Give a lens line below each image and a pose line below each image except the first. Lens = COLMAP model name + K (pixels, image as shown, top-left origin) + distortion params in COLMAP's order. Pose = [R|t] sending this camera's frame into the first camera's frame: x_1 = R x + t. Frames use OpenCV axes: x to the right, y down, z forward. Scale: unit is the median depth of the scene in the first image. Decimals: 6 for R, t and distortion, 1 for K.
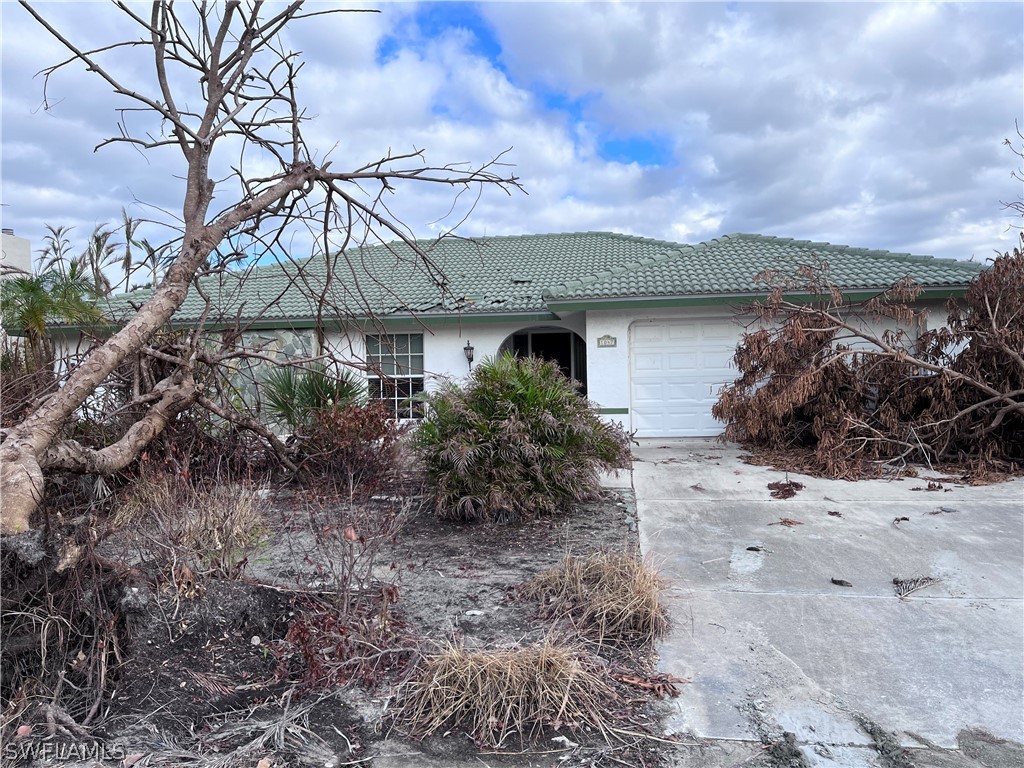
lens RADIAL K [[762.5, 0, 455.2], [0, 762.5, 384.5], [0, 0, 1]] dist [0.001215, -0.005119]
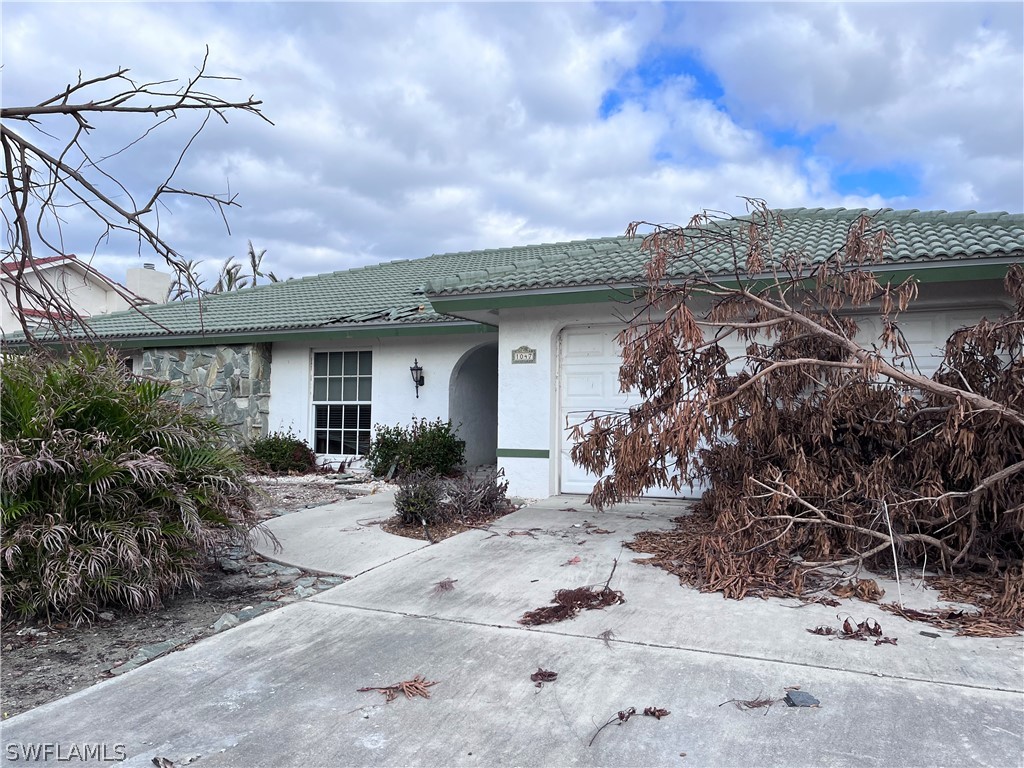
lens RADIAL K [[762.5, 0, 455.2], [0, 762.5, 384.5], [0, 0, 1]] dist [0.001215, -0.005119]
pose [[0.970334, 0.014356, -0.241341, 0.305416], [-0.026120, 0.998617, -0.045618, 0.005297], [0.240352, 0.050568, 0.969368, 0.287836]]
